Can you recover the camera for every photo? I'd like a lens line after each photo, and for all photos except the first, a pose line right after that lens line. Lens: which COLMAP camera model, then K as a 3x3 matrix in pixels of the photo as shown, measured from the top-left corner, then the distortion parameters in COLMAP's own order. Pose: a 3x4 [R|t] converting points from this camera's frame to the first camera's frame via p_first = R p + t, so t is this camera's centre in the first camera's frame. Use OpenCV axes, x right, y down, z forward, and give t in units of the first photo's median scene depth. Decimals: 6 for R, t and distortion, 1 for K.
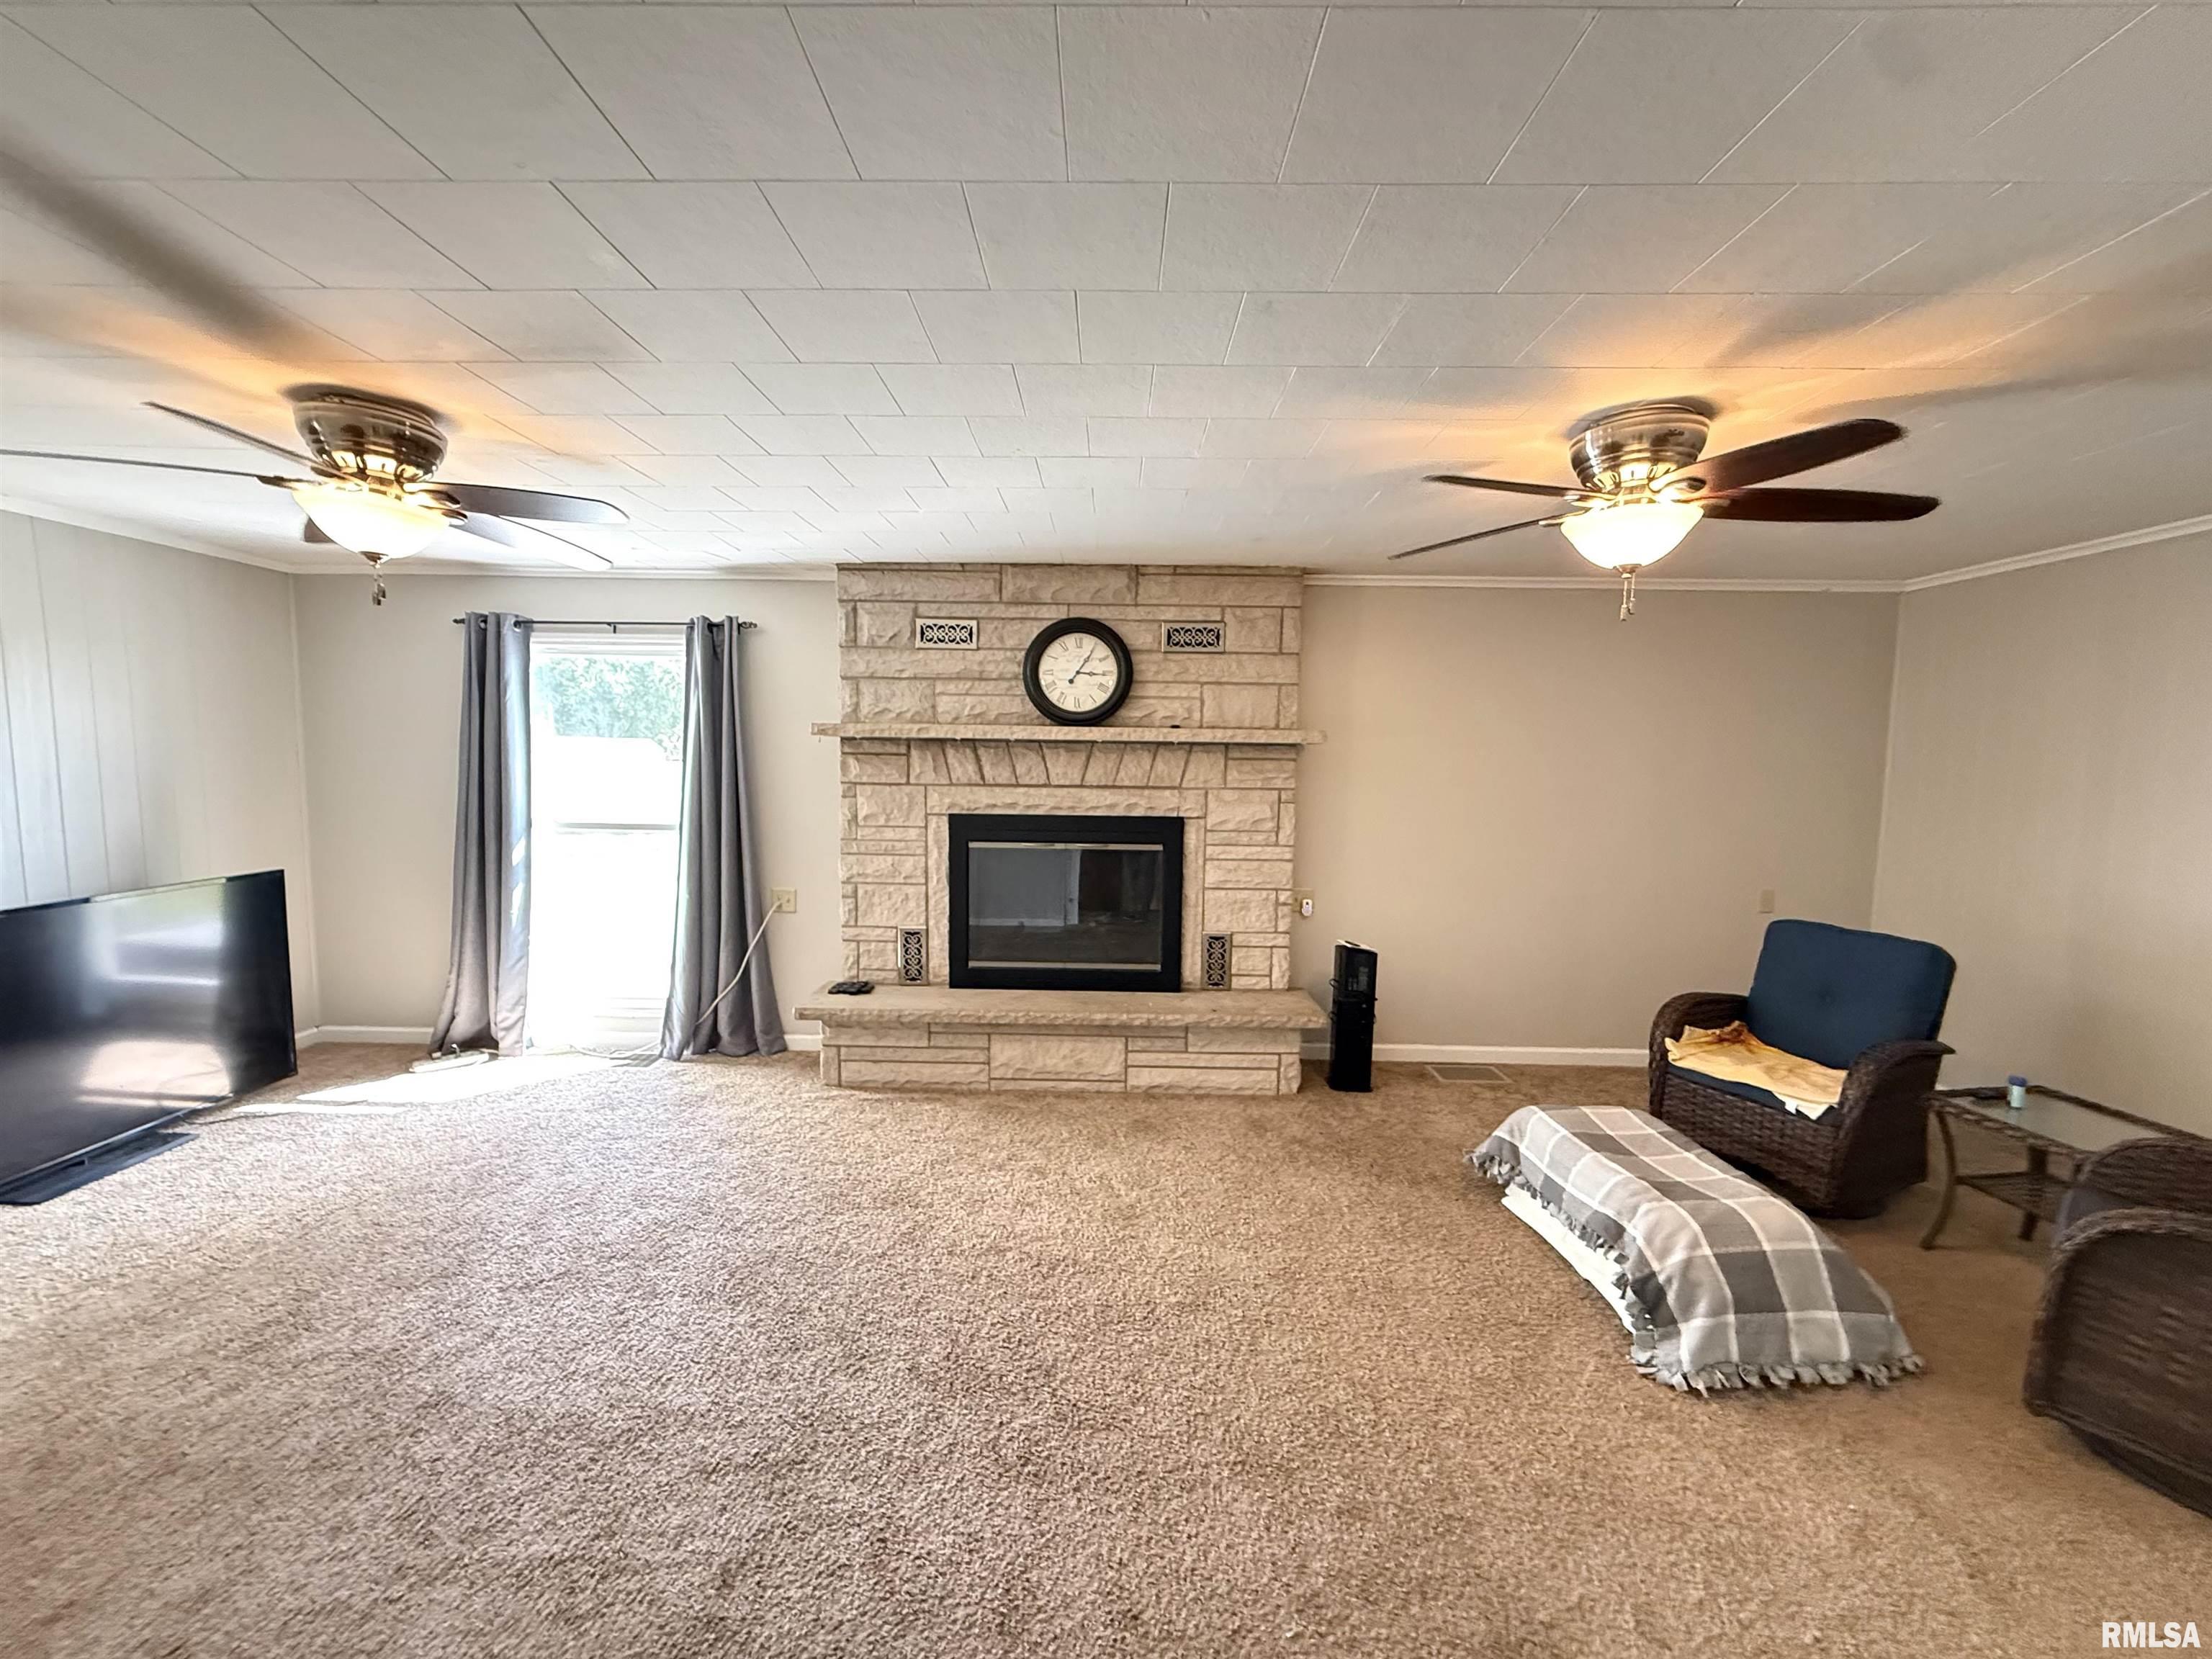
lens RADIAL K [[879.2, 0, 1106.0], [0, 879.2, 829.5], [0, 0, 1]] dist [-0.001852, 0.000010]
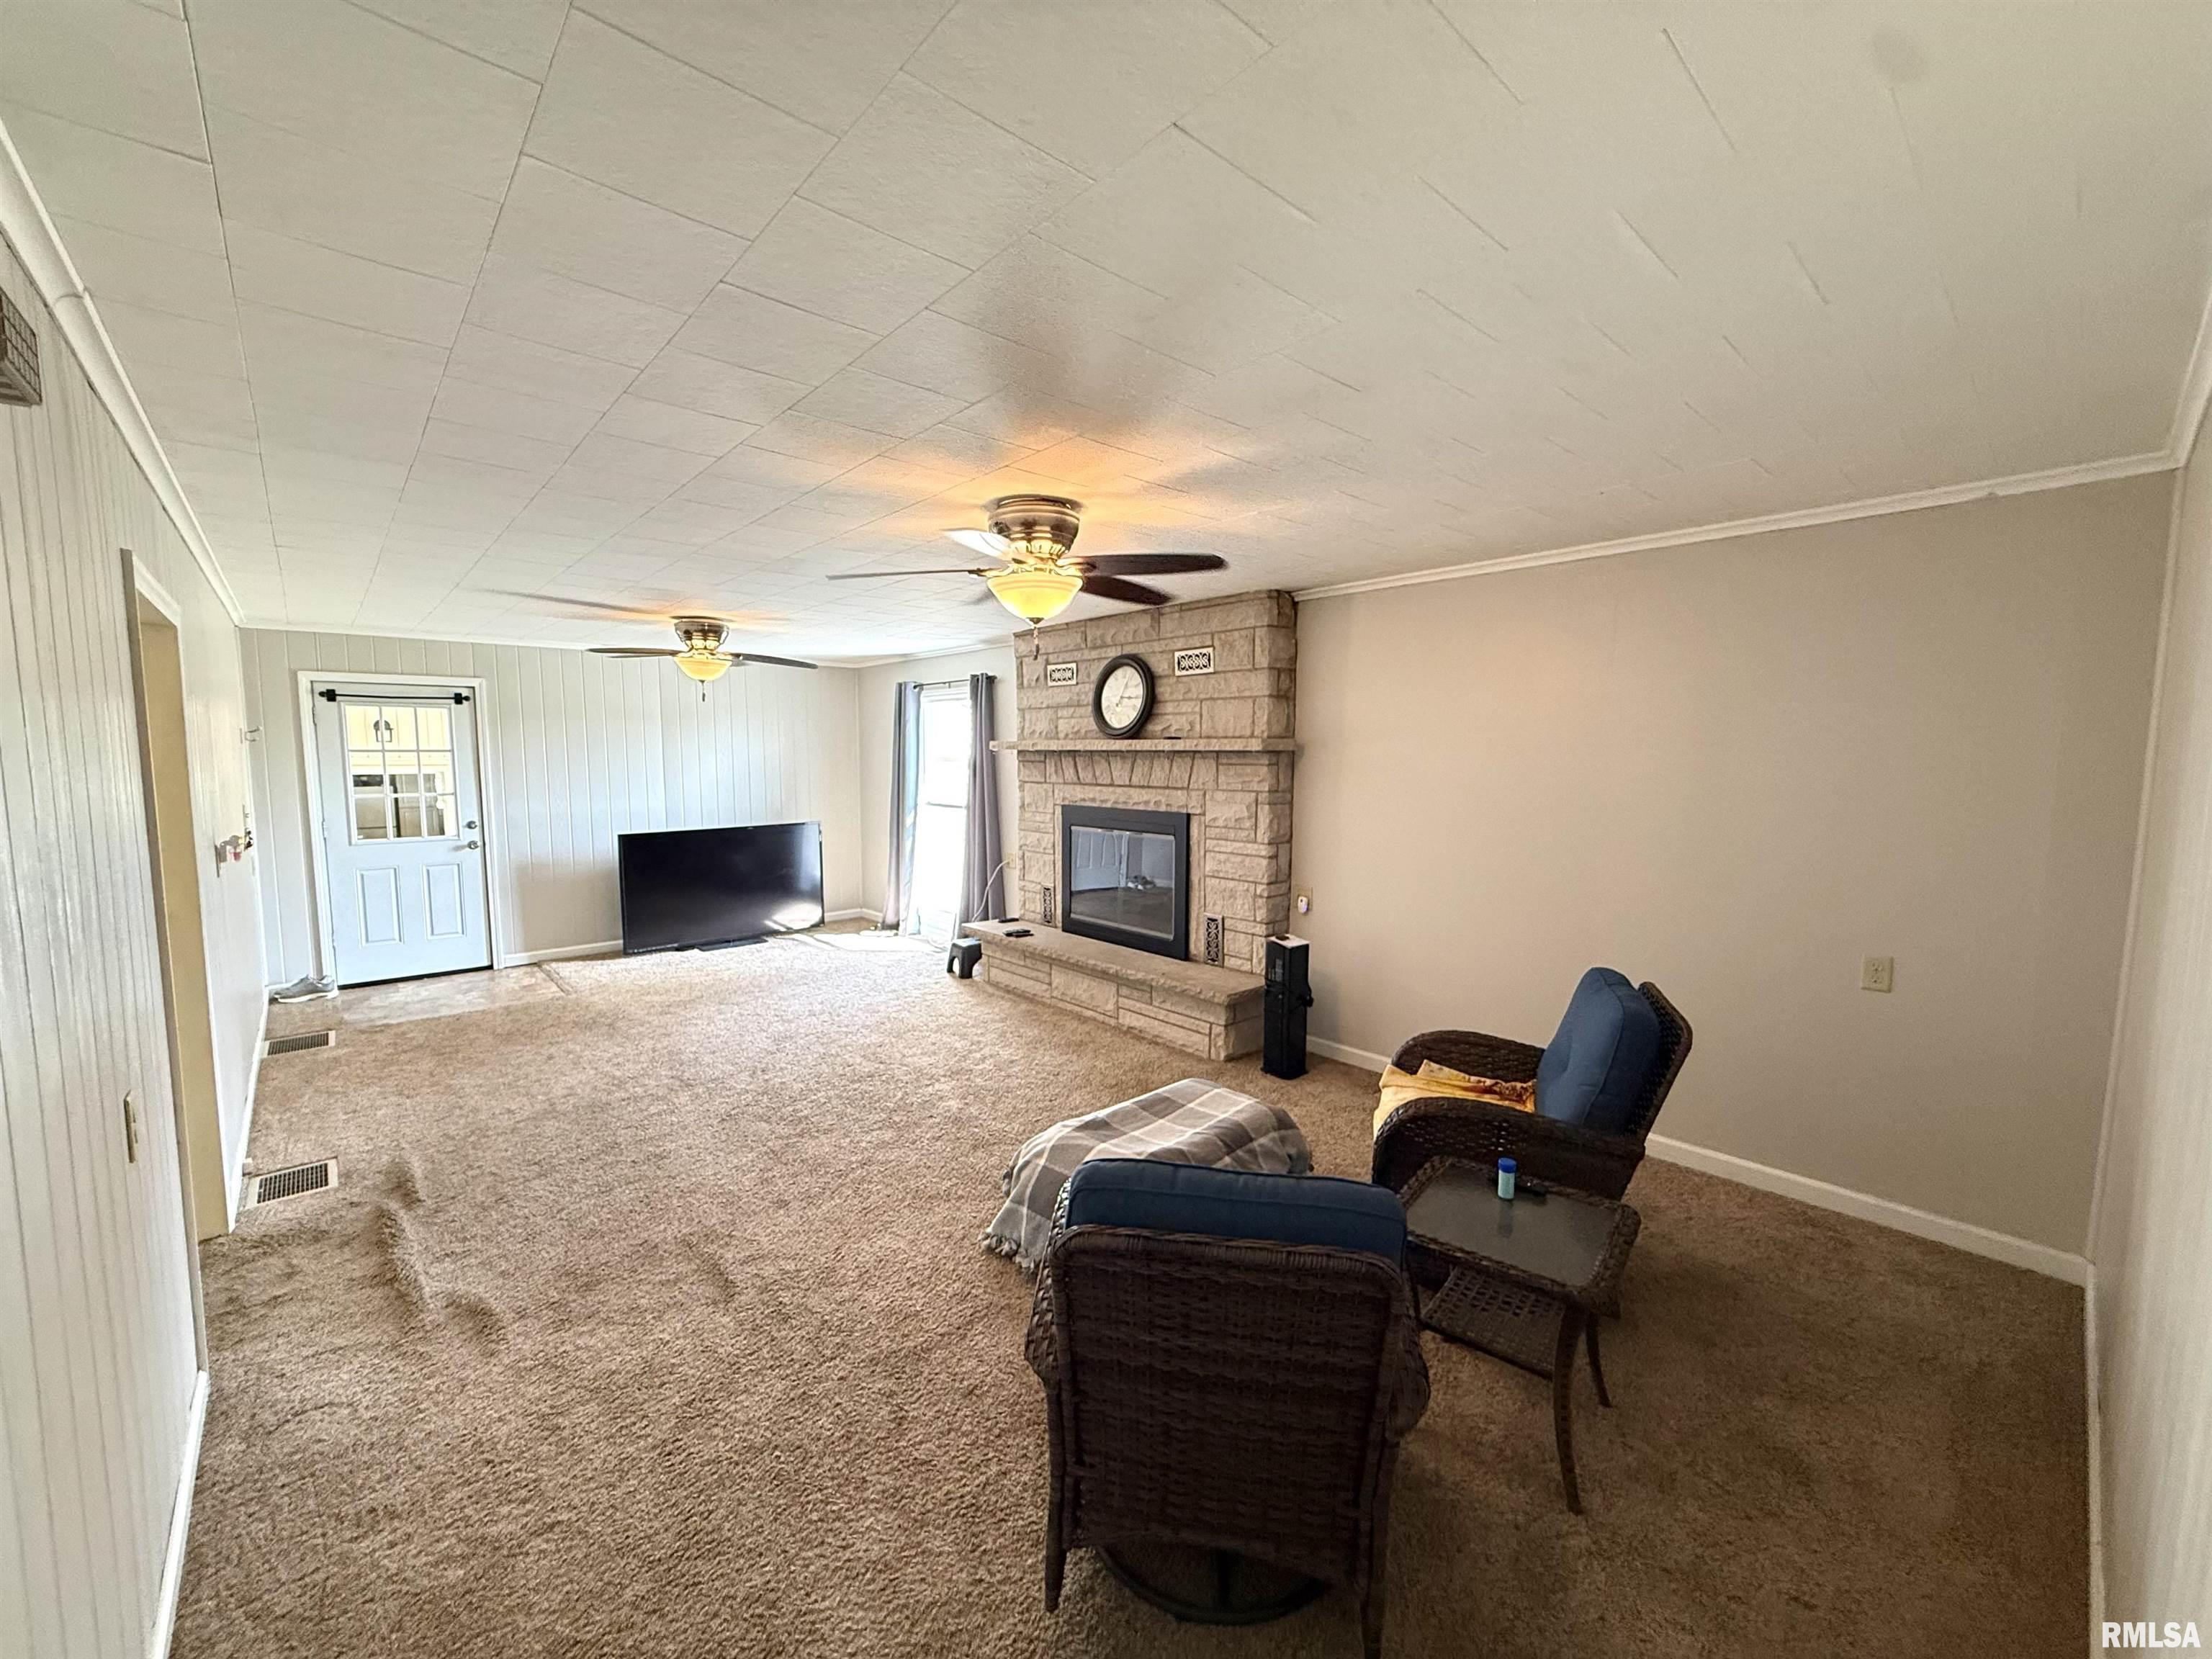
lens RADIAL K [[879.2, 0, 1106.0], [0, 879.2, 829.5], [0, 0, 1]] dist [-0.001852, 0.000010]
pose [[0.678185, 0.052128, -0.733040, 0.888992], [-0.053266, 0.998344, 0.021715, -0.012435], [0.732958, 0.024319, 0.679839, 0.112986]]
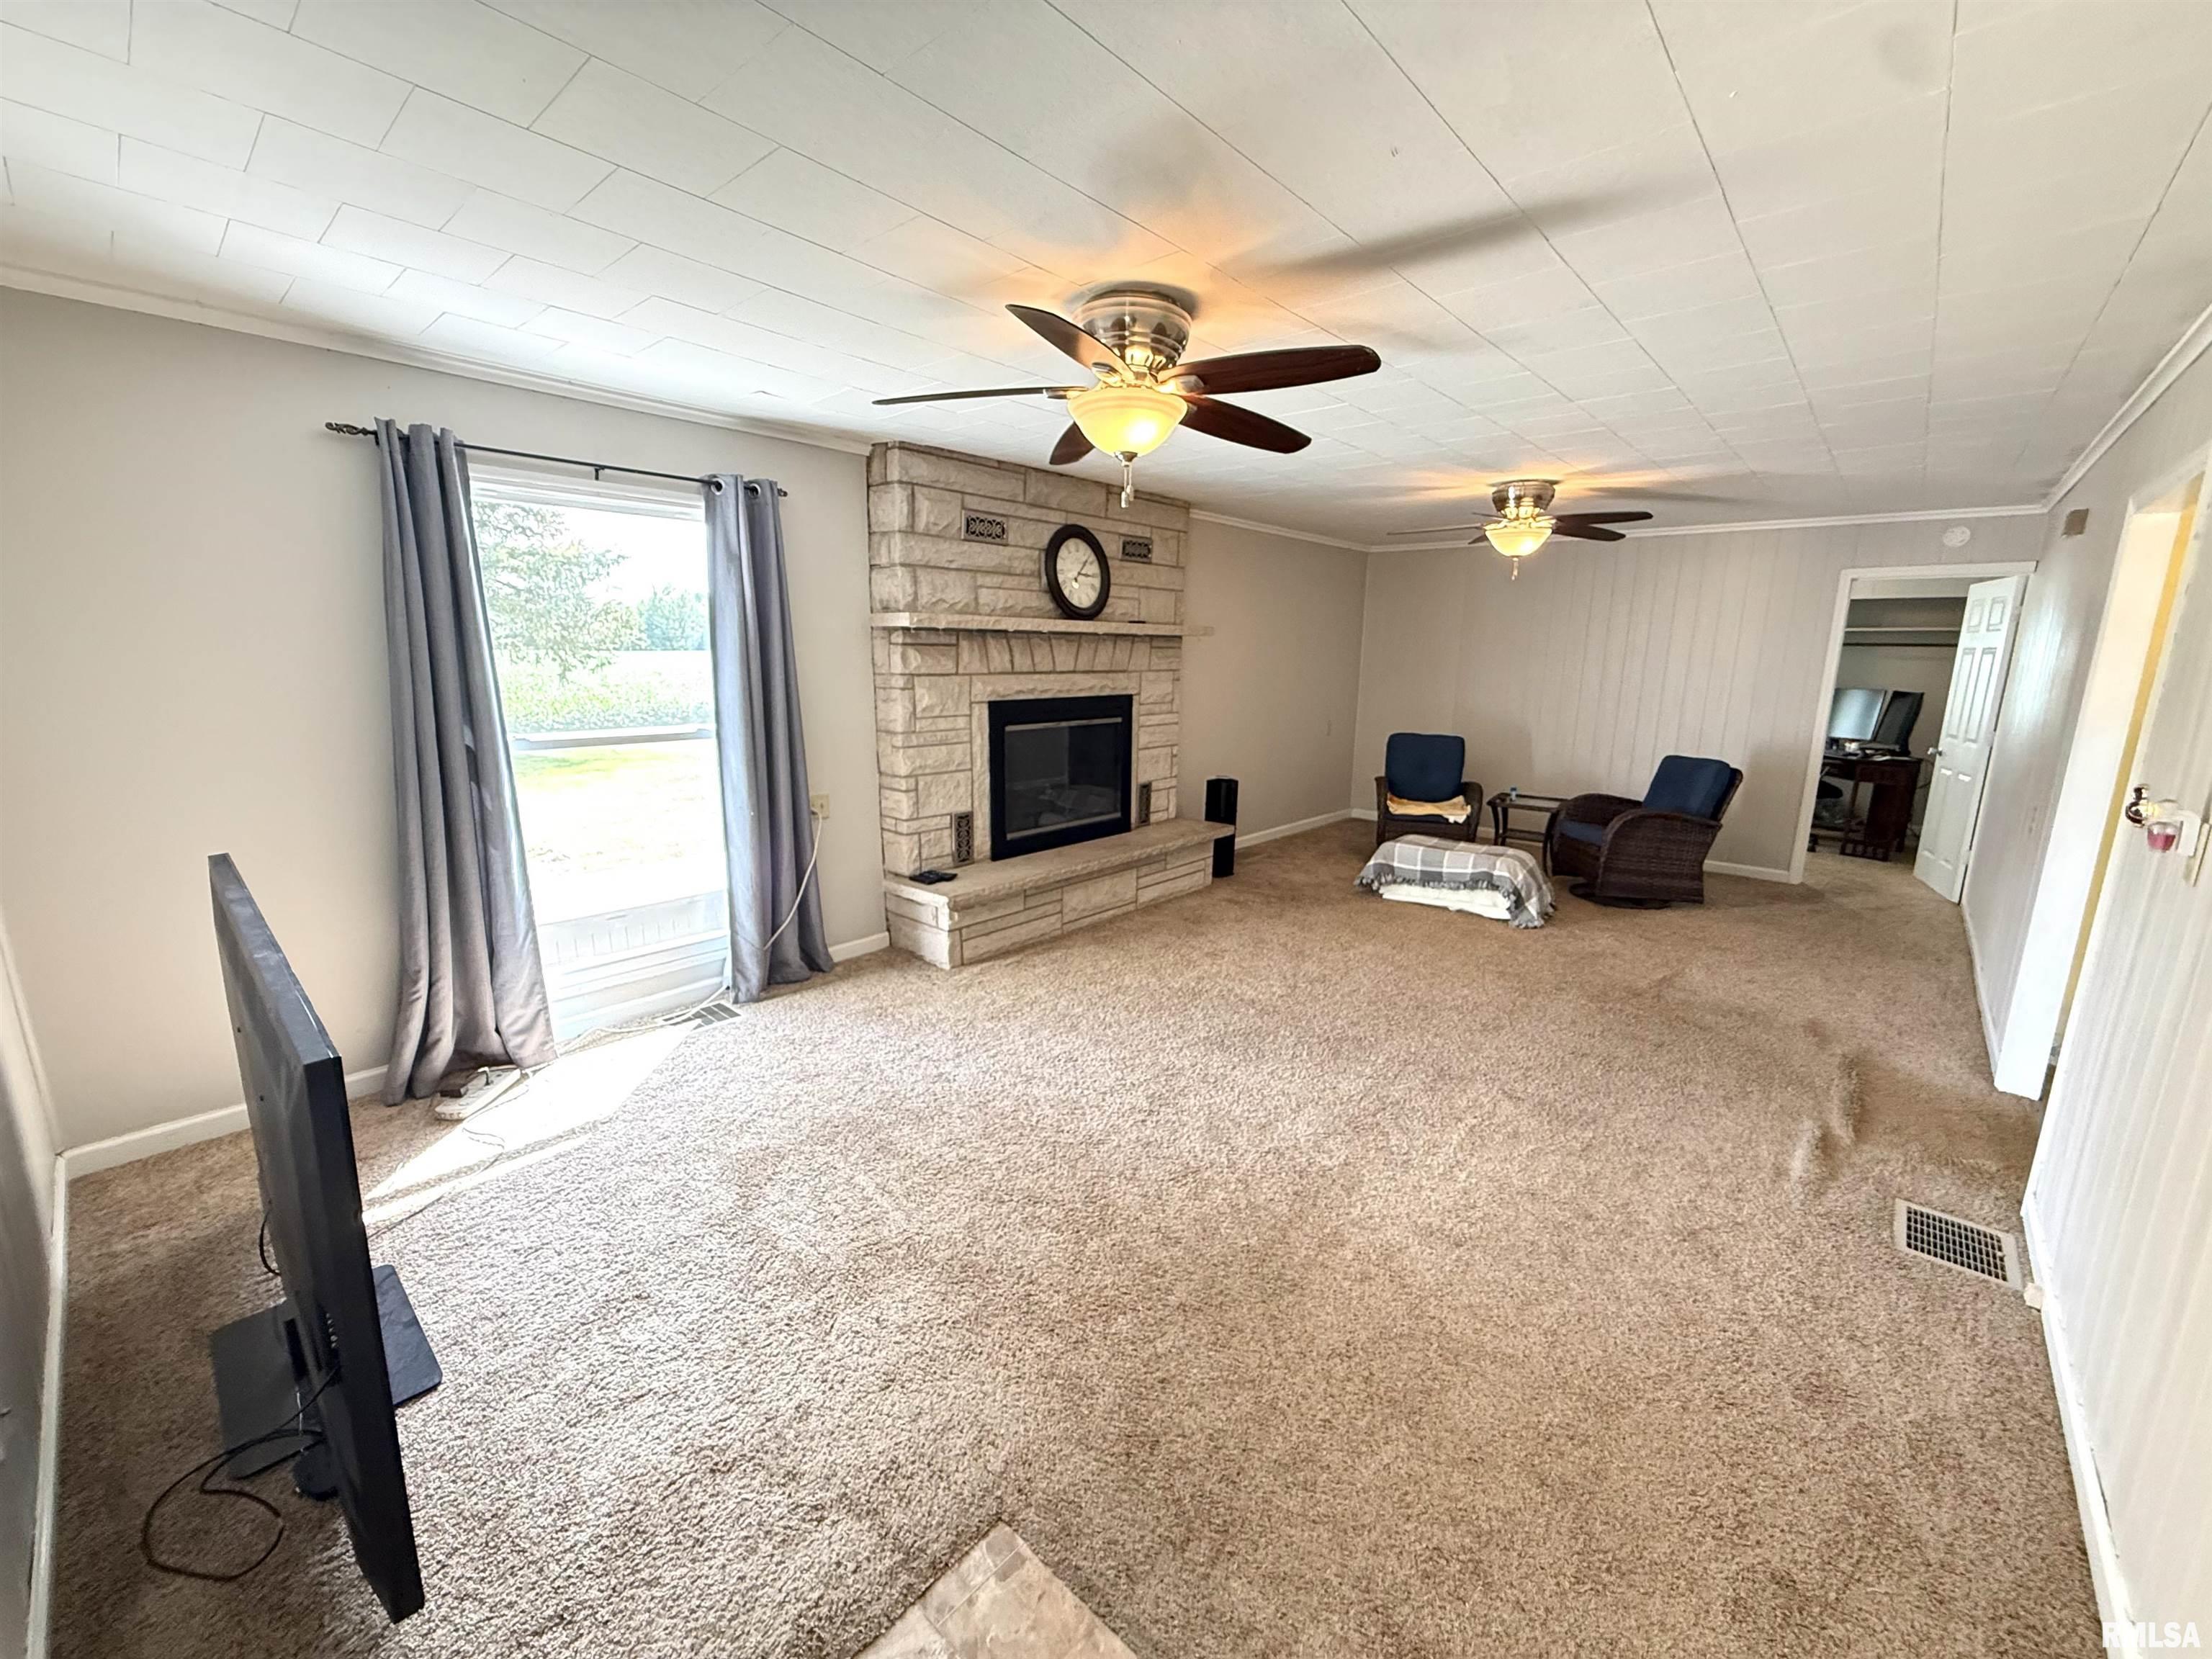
lens RADIAL K [[879.2, 0, 1106.0], [0, 879.2, 829.5], [0, 0, 1]] dist [-0.001852, 0.000010]
pose [[0.659963, -0.157571, 0.734588, -0.907082], [0.057318, 0.985469, 0.159890, -0.027150], [-0.749108, -0.063416, 0.659405, 0.176270]]
